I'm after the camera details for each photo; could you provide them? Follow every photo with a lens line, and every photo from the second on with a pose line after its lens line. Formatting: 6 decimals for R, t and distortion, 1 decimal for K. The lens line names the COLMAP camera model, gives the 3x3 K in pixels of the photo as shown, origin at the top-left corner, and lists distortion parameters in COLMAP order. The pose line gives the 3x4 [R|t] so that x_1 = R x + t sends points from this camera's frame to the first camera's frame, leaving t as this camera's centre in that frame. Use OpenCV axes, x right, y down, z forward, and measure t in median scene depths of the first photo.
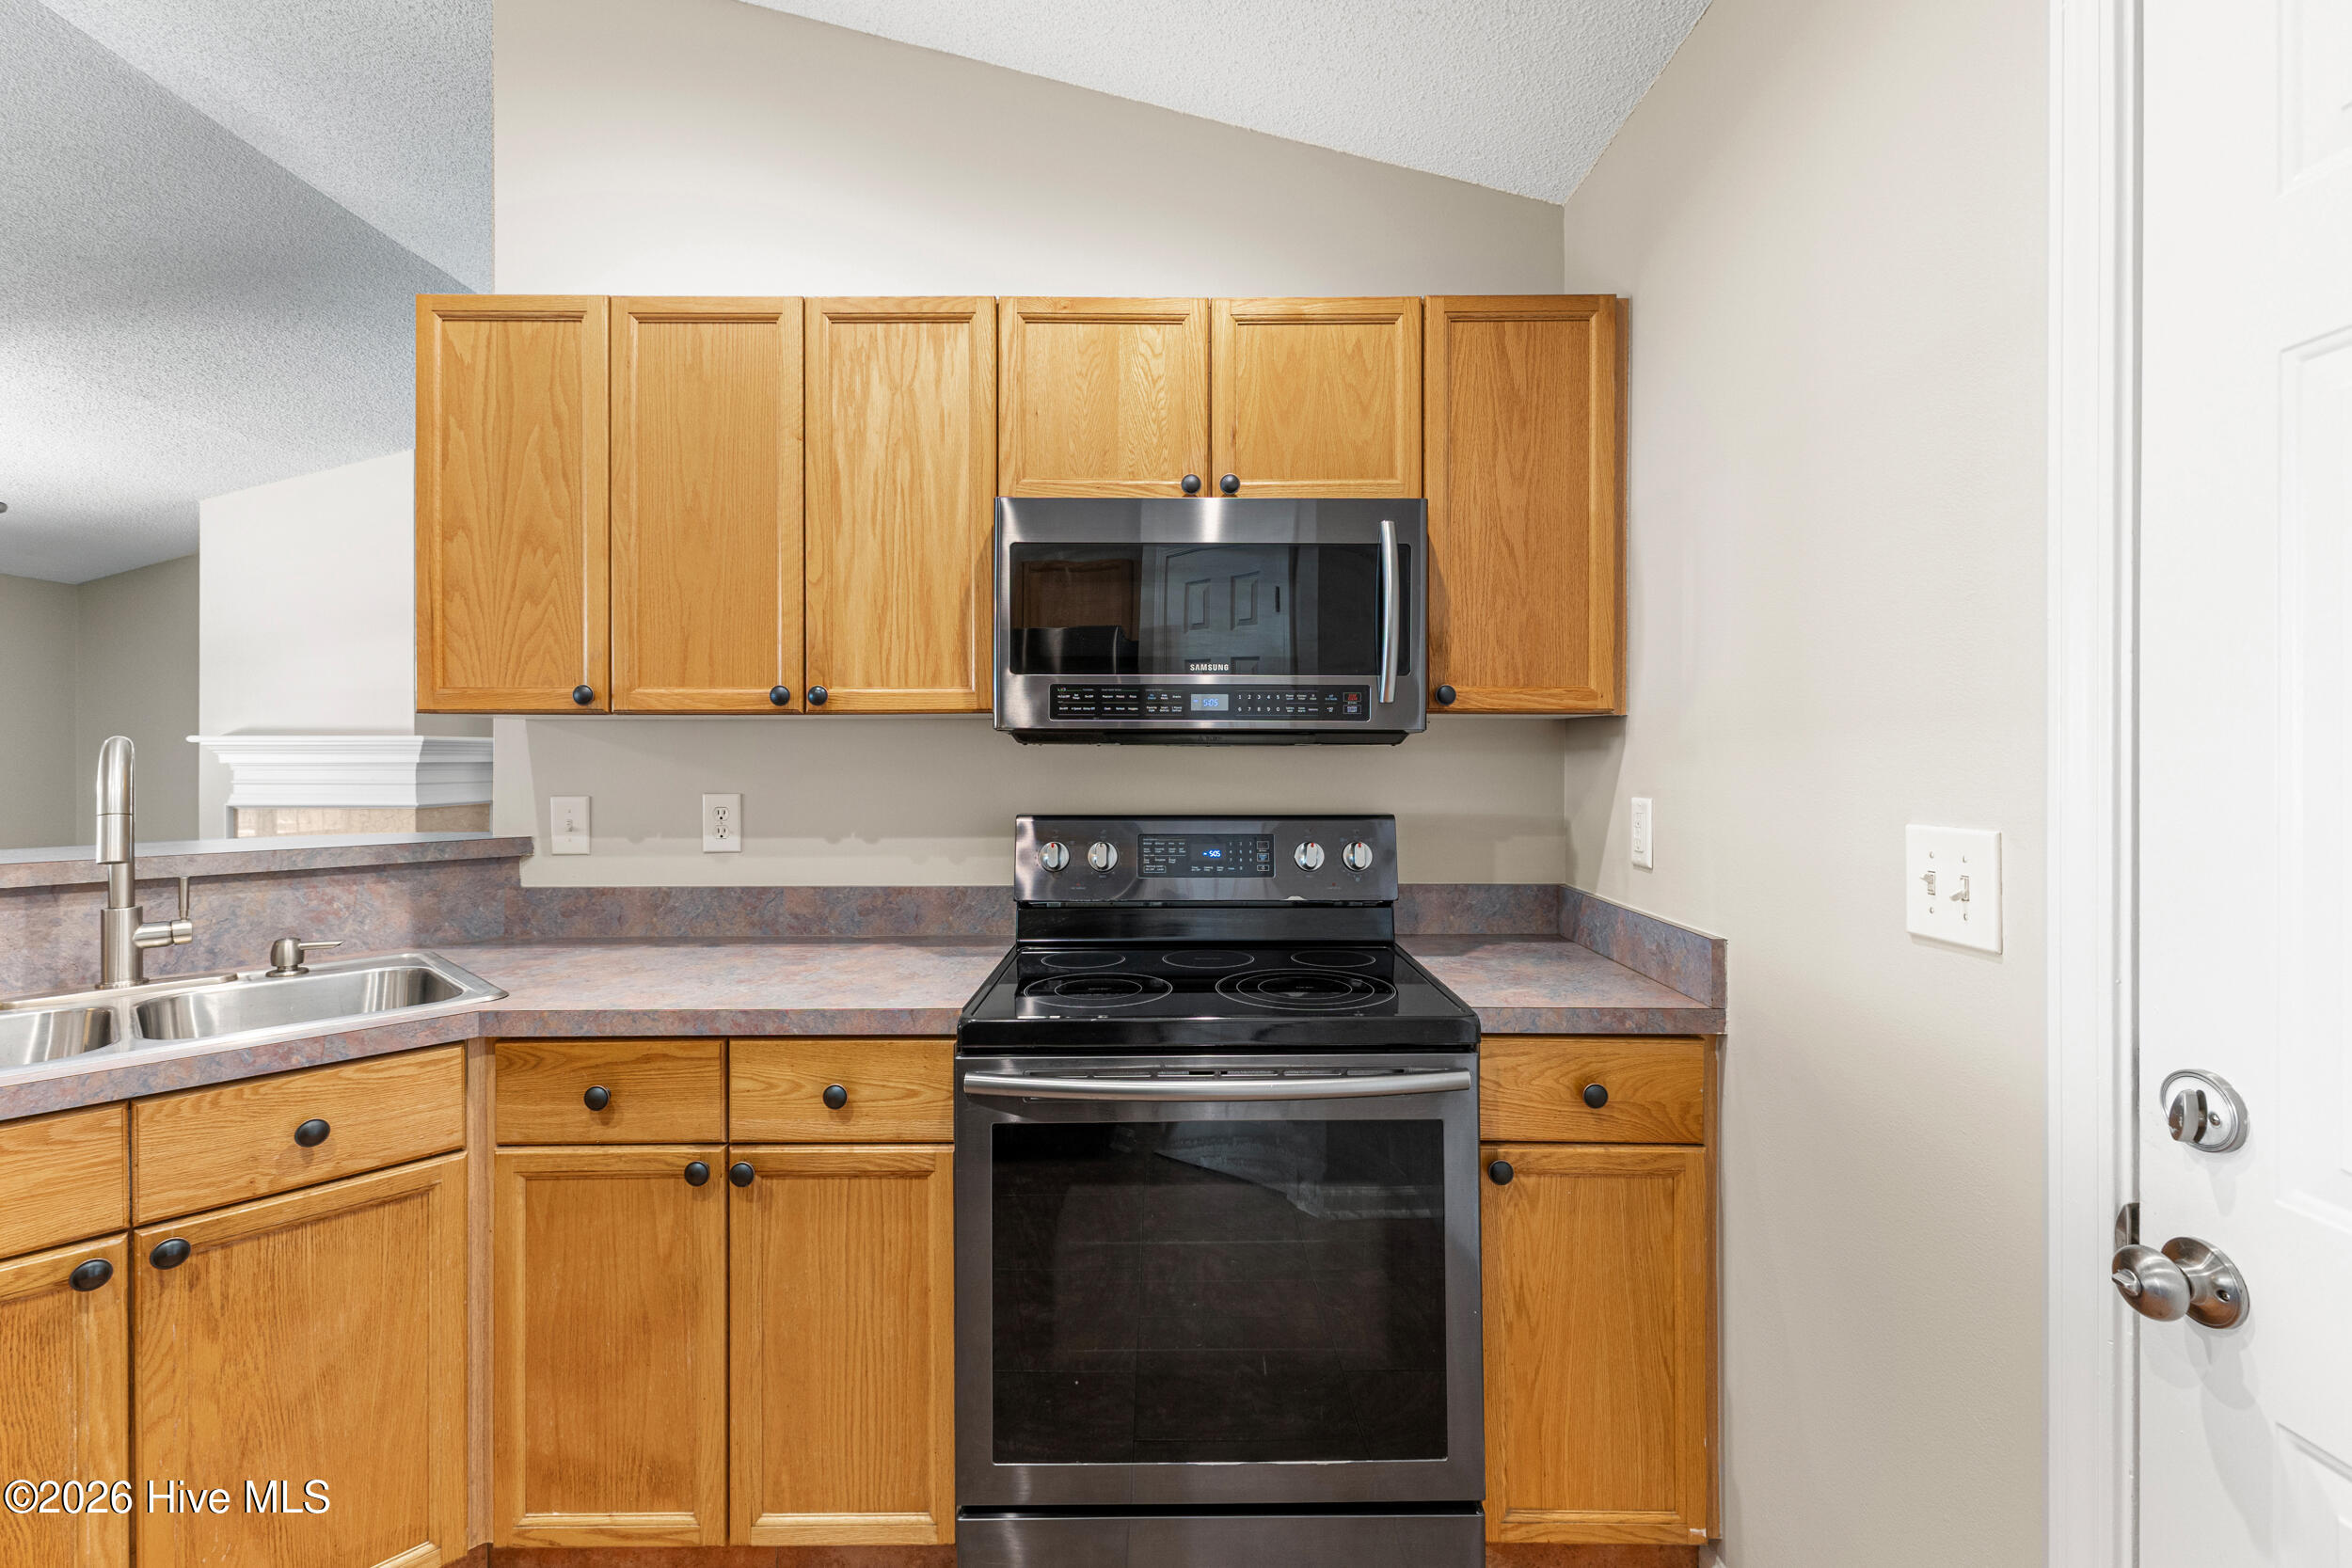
lens RADIAL K [[1016.8, 0, 1163.9], [0, 1016.8, 752.1], [0, 0, 1]] dist [0.000637, -0.000409]
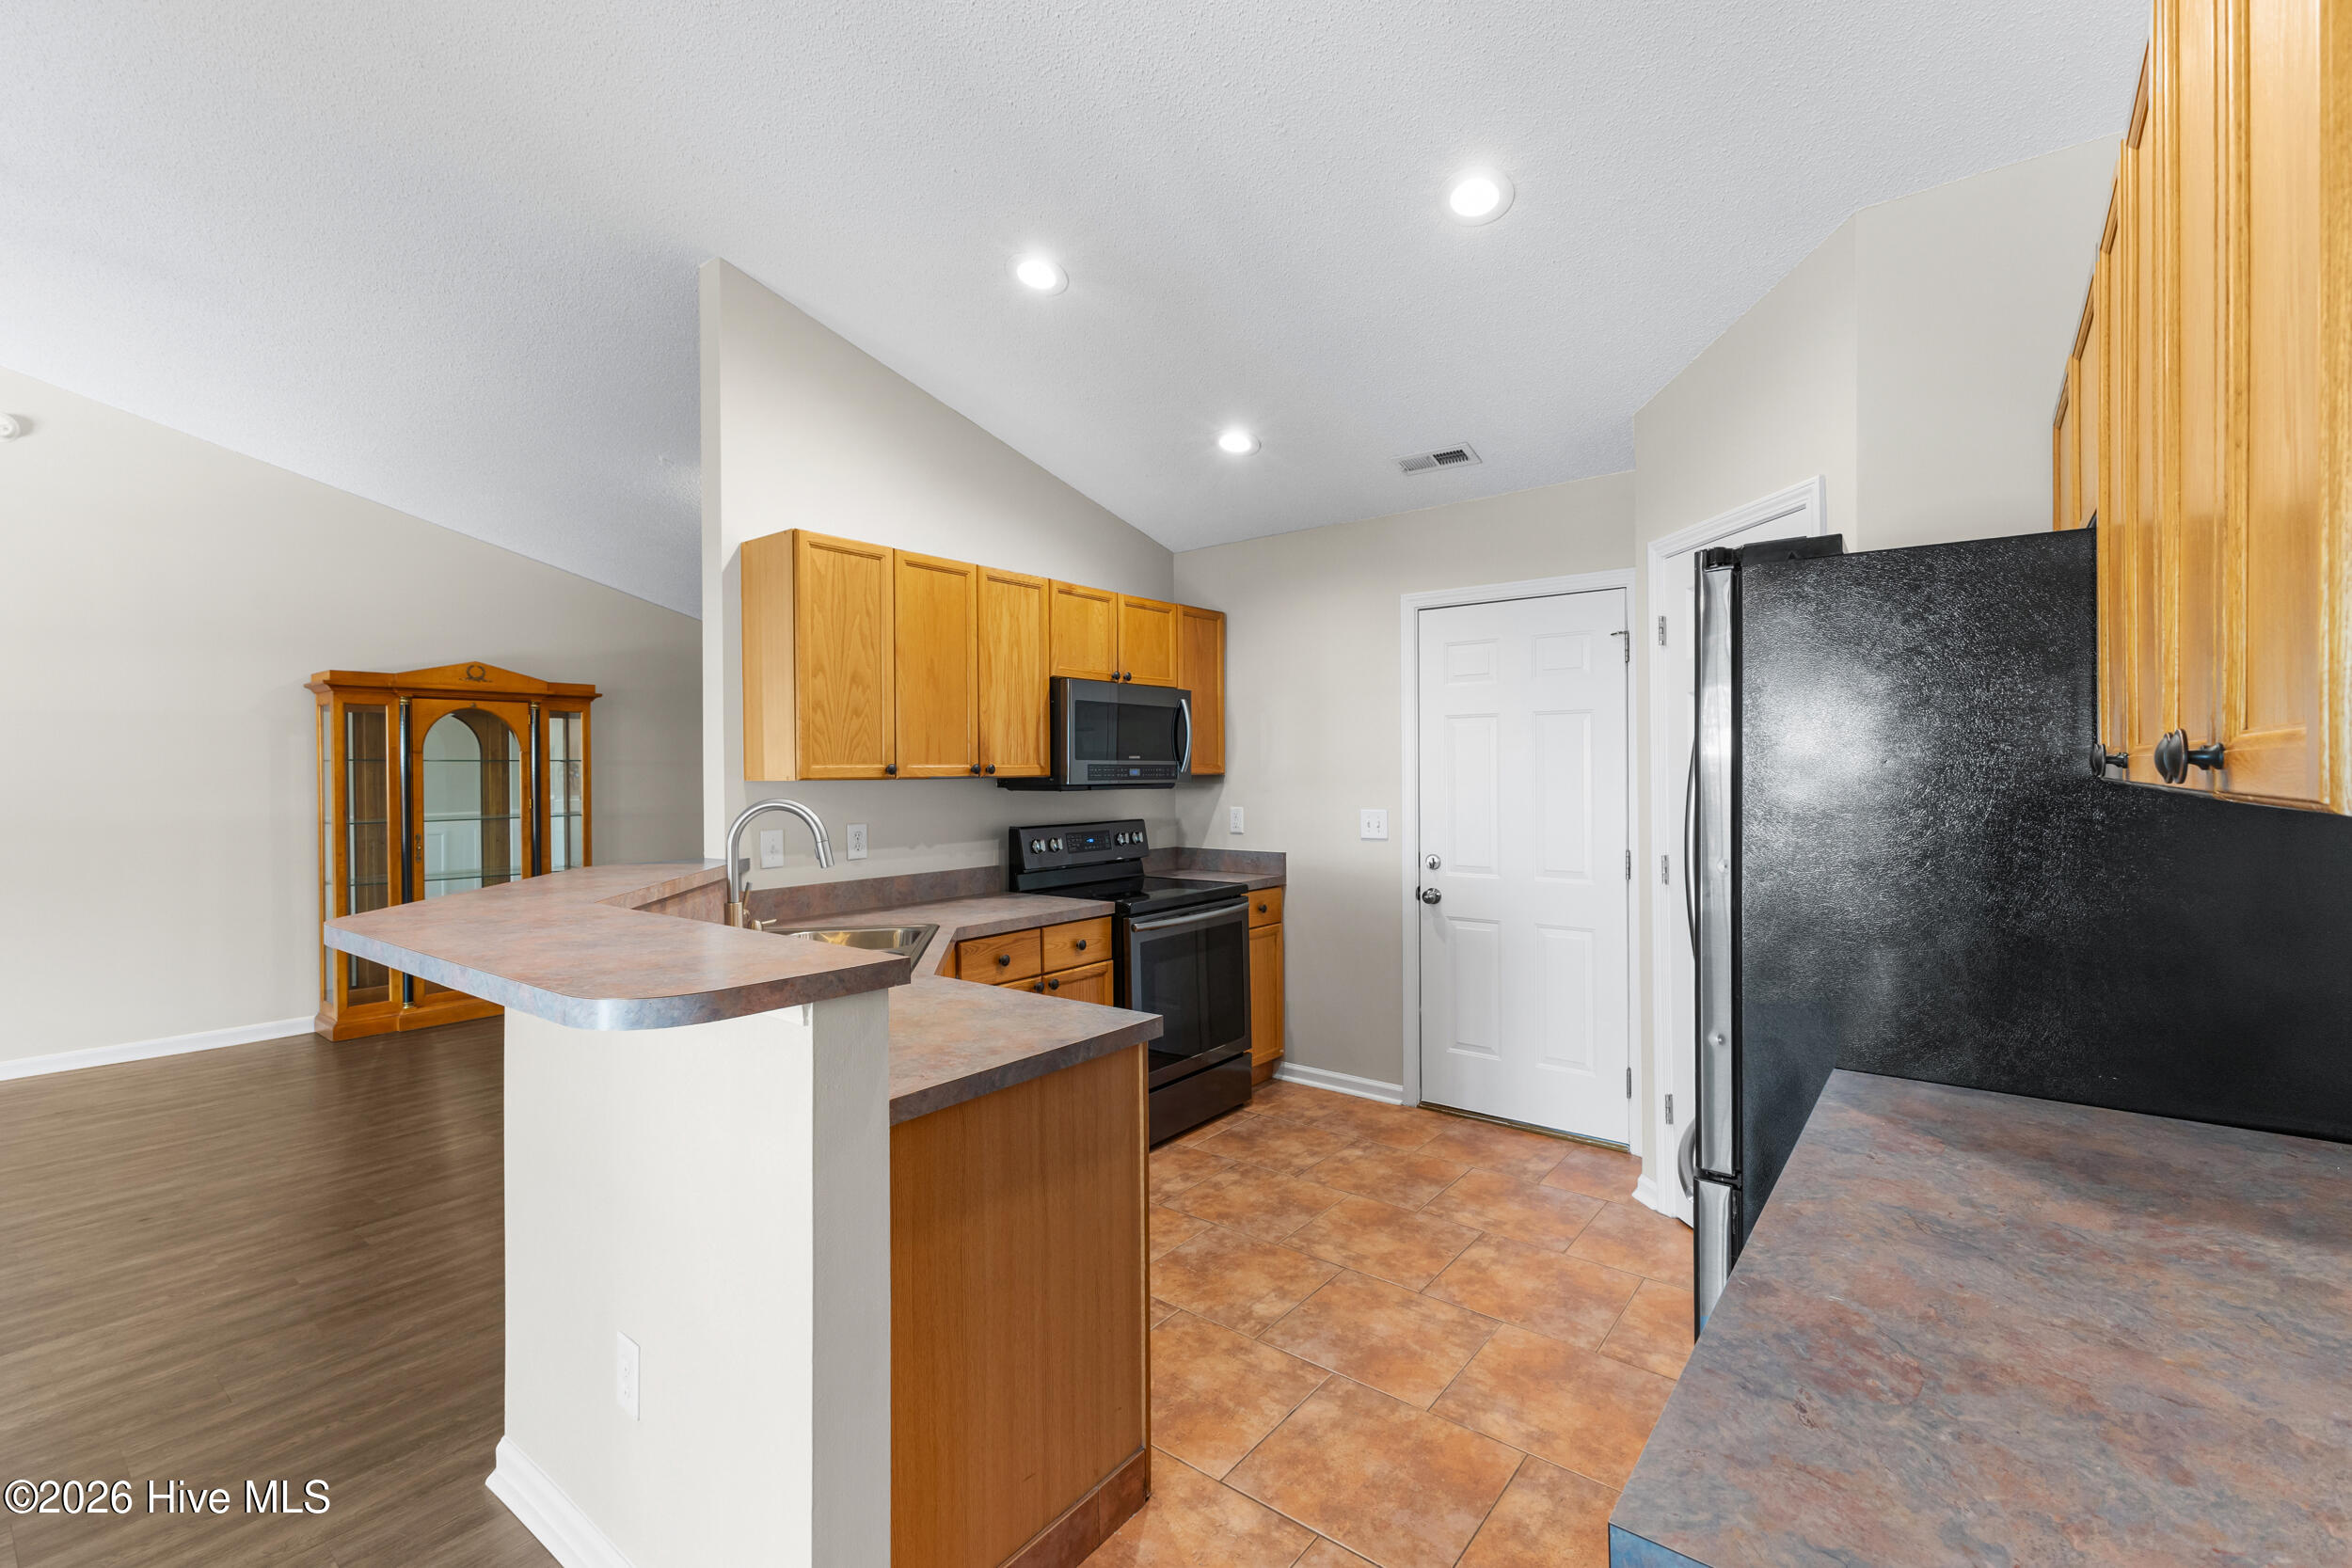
lens RADIAL K [[1029.5, 0, 1172.1], [0, 1029.5, 775.2], [0, 0, 1]] dist [0.011581, 0.000255]
pose [[0.628152, -0.008283, 0.778046, -1.659621], [0.007460, 0.999961, 0.004622, -0.049653], [-0.778055, 0.002901, 0.628190, -0.532915]]
